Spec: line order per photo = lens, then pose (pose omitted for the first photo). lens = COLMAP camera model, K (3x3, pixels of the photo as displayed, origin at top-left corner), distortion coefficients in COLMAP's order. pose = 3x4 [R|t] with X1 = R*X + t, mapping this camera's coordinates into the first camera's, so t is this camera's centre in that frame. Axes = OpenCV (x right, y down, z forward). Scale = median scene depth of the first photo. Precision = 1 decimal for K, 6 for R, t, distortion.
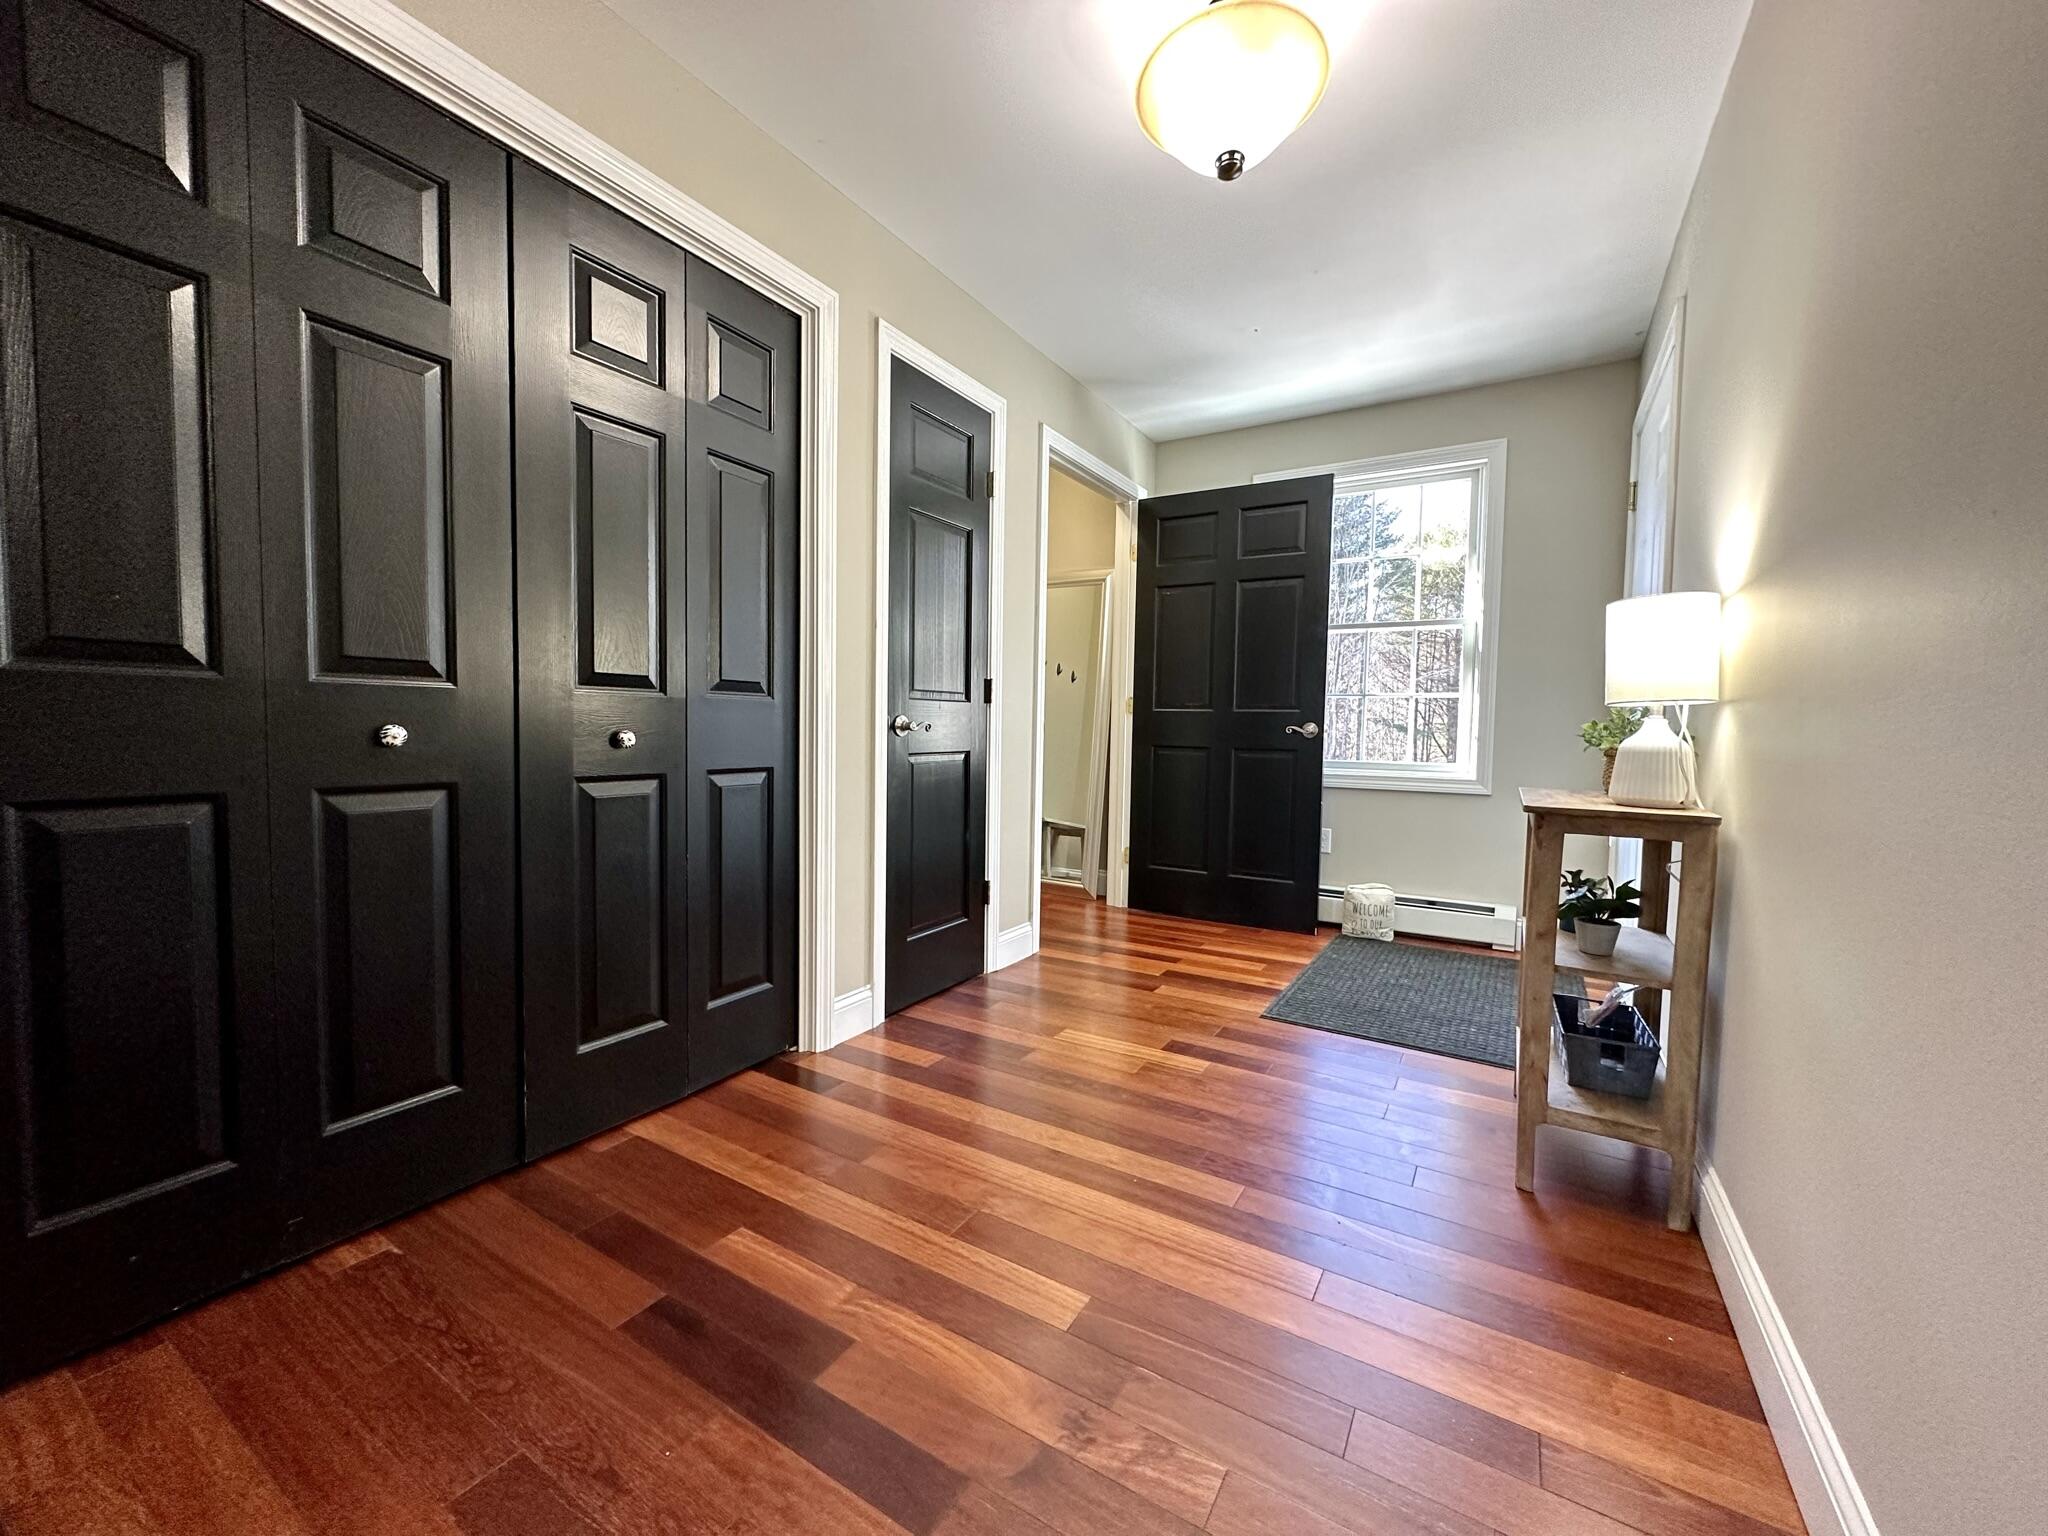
lens RADIAL K [[809.7, 0, 1023.5], [0, 809.7, 773.9], [0, 0, 1]] dist [0.000590, 0.000188]
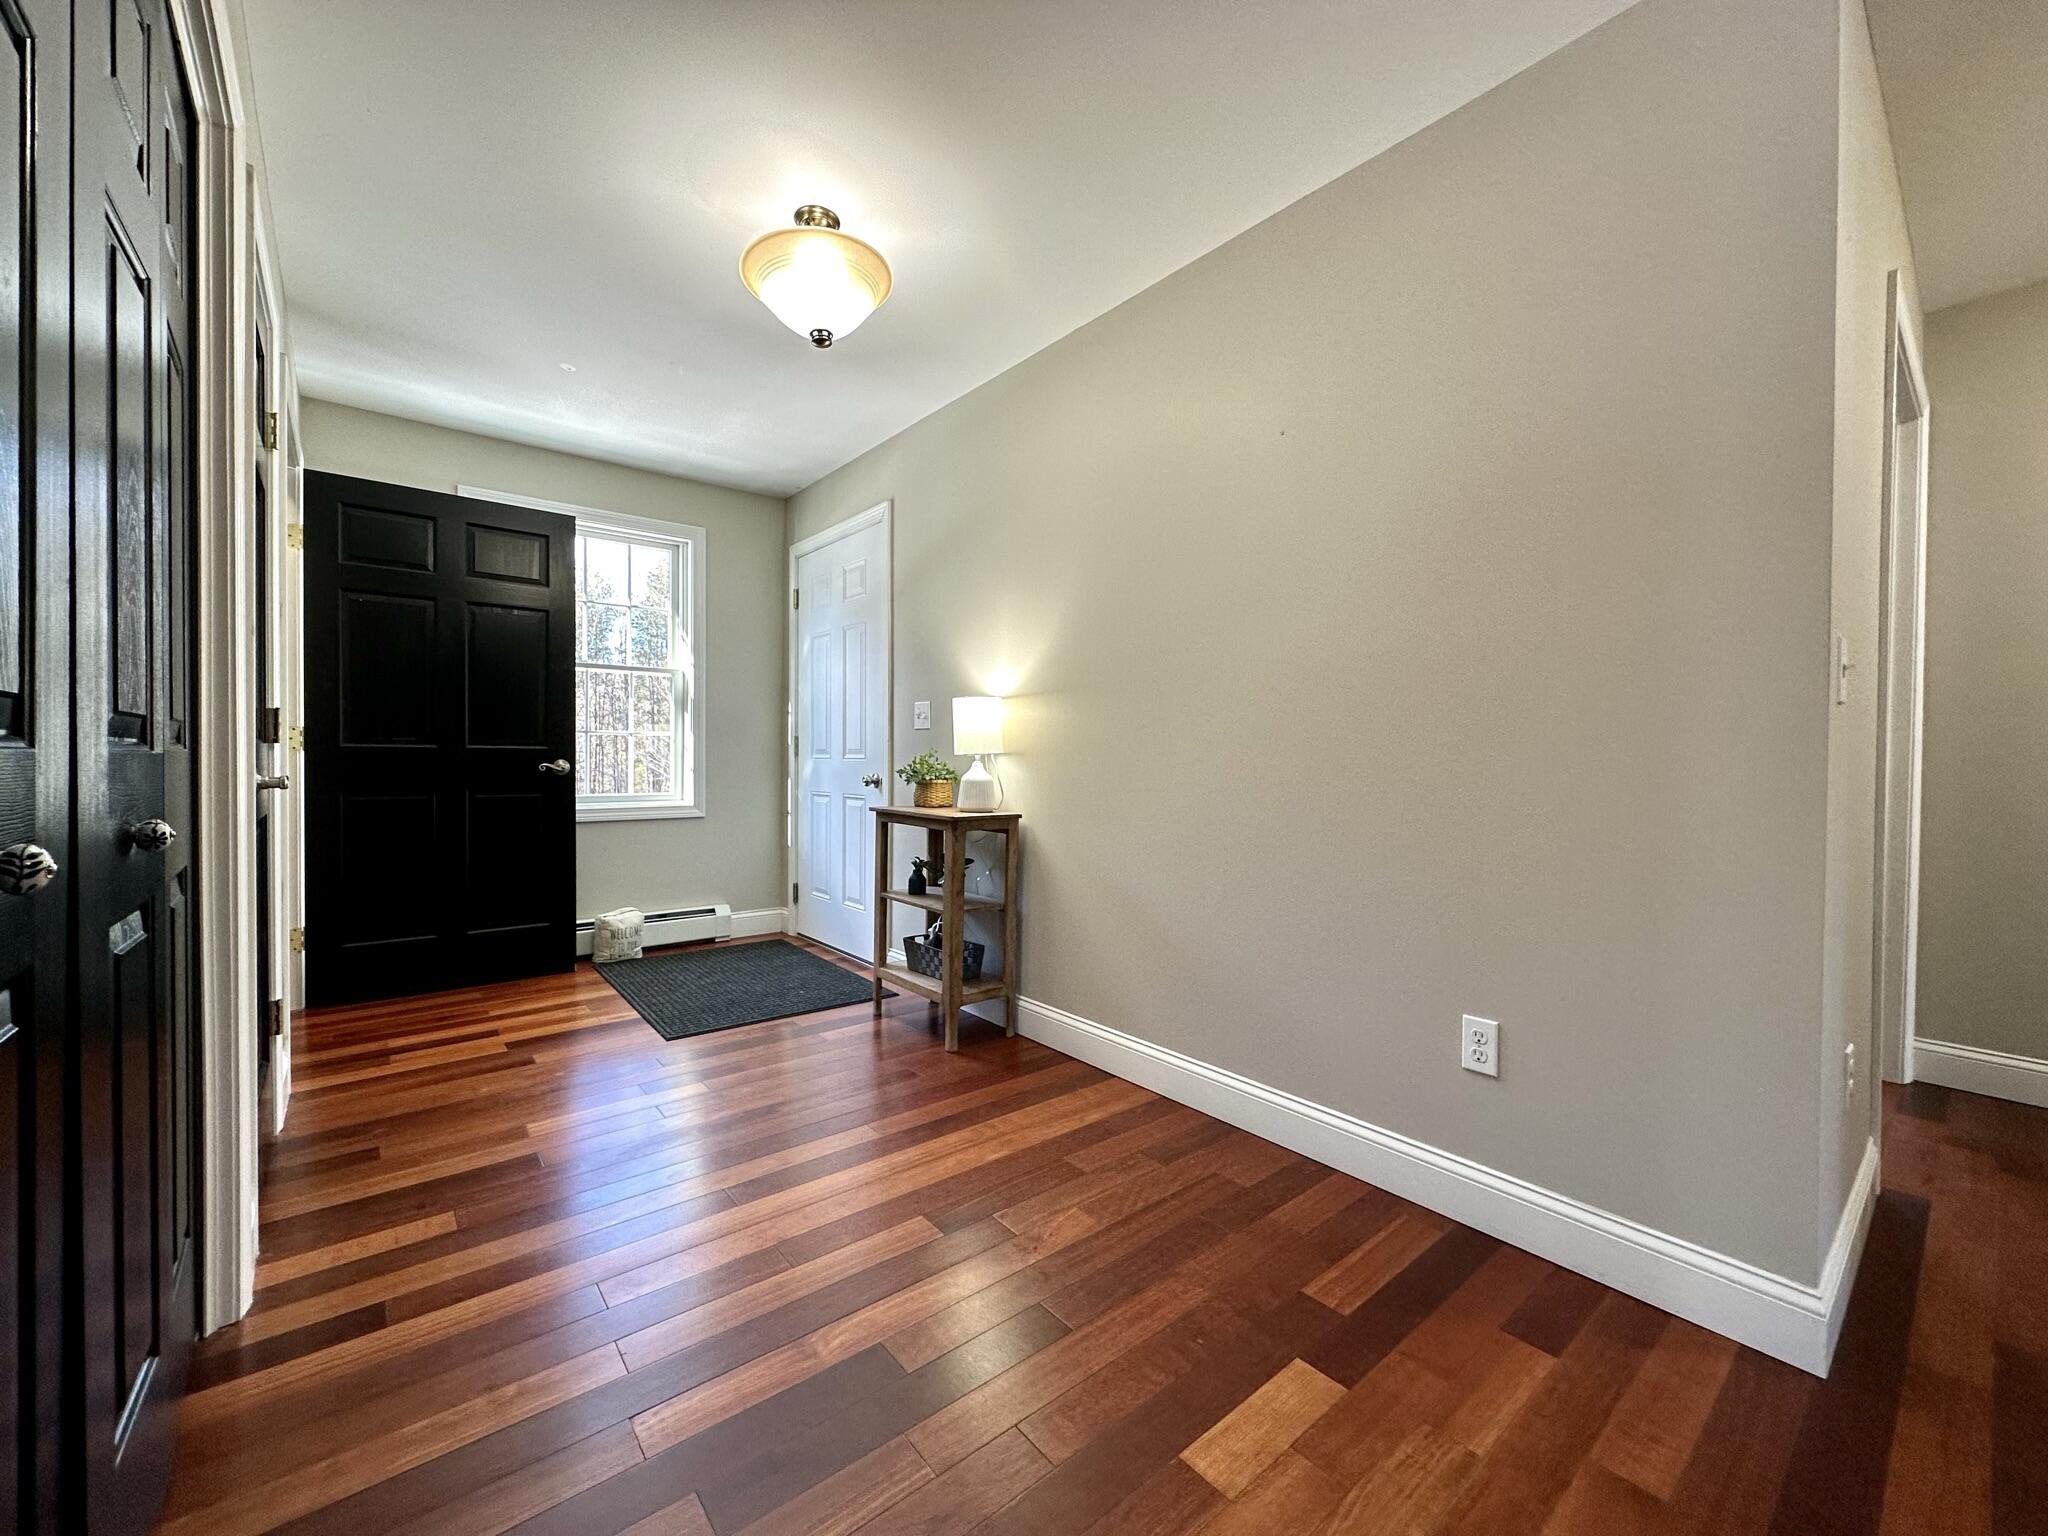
lens RADIAL K [[813.2, 0, 1021.4], [0, 813.2, 767.8], [0, 0, 1]] dist [-0.002417, 0.000414]
pose [[0.330216, -0.025414, 0.943563, -0.417626], [0.054935, 0.998461, 0.007668, -0.030168], [-0.942306, 0.049302, 0.331103, 0.144549]]
